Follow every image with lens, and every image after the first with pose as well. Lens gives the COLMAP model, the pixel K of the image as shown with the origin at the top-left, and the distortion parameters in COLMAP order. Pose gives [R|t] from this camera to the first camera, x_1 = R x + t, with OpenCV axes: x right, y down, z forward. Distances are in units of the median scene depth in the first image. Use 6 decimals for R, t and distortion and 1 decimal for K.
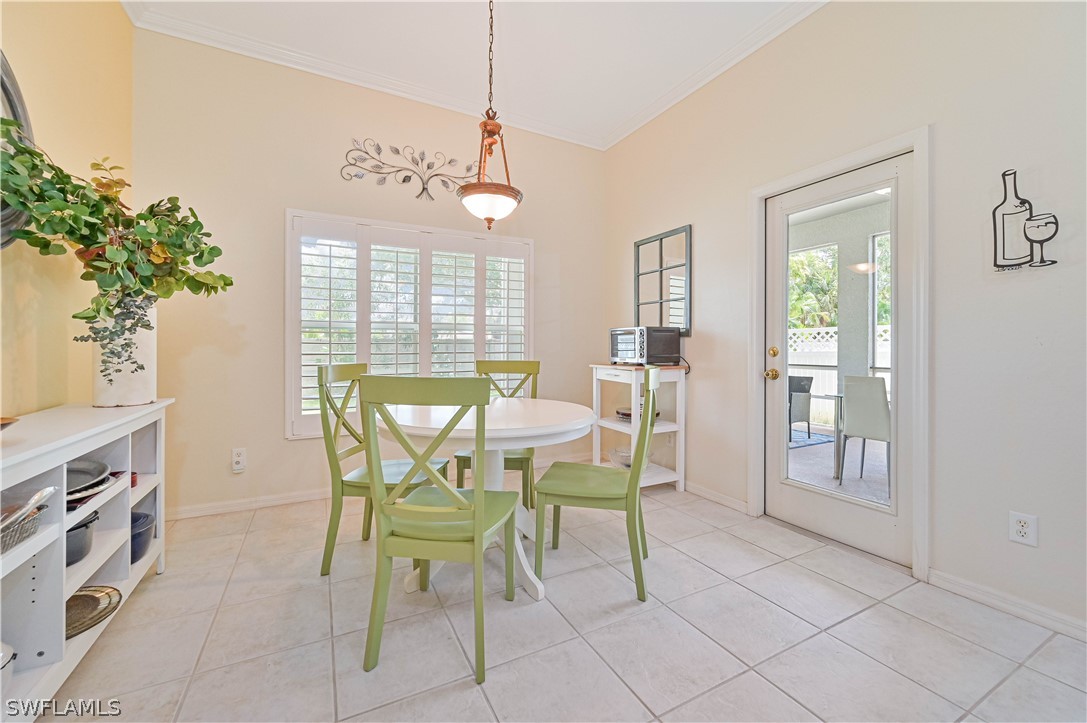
lens RADIAL K [[428.8, 0, 573.7], [0, 428.8, 349.6], [0, 0, 1]] dist [-0.002465, 0.001101]
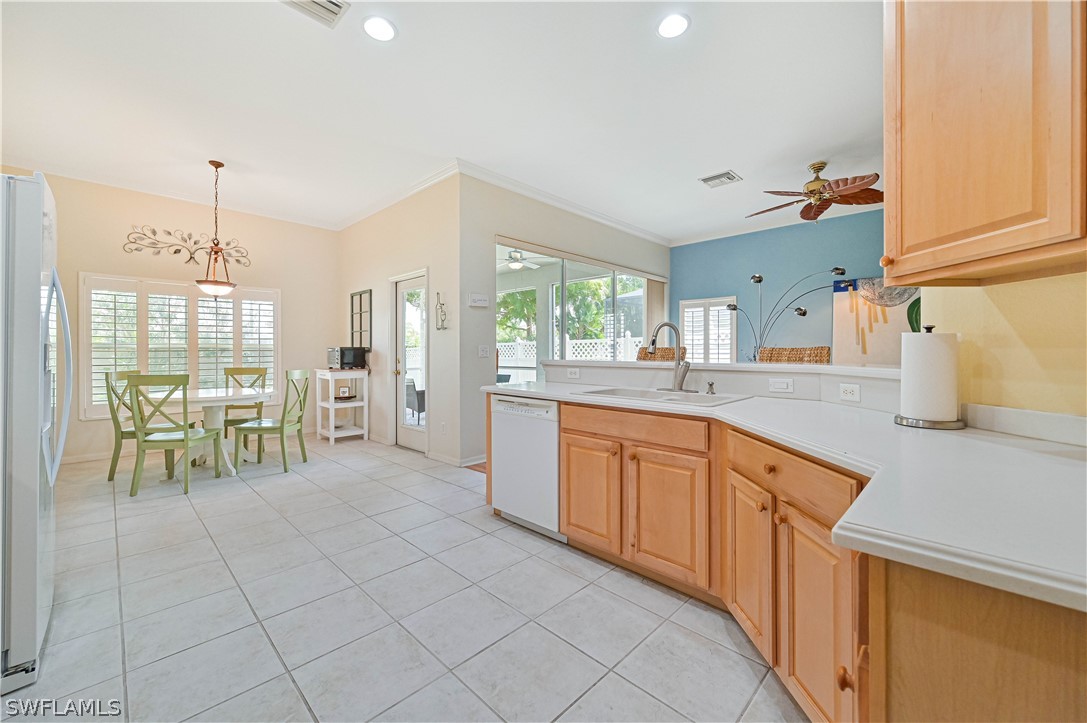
lens RADIAL K [[428.8, 0, 572.0], [0, 428.8, 353.8], [0, 0, 1]] dist [-0.002465, 0.001101]
pose [[0.958609, -0.006147, 0.284659, 0.564919], [0.005892, 0.999981, 0.001752, -0.022823], [-0.284664, -0.000003, 0.958627, -0.939951]]
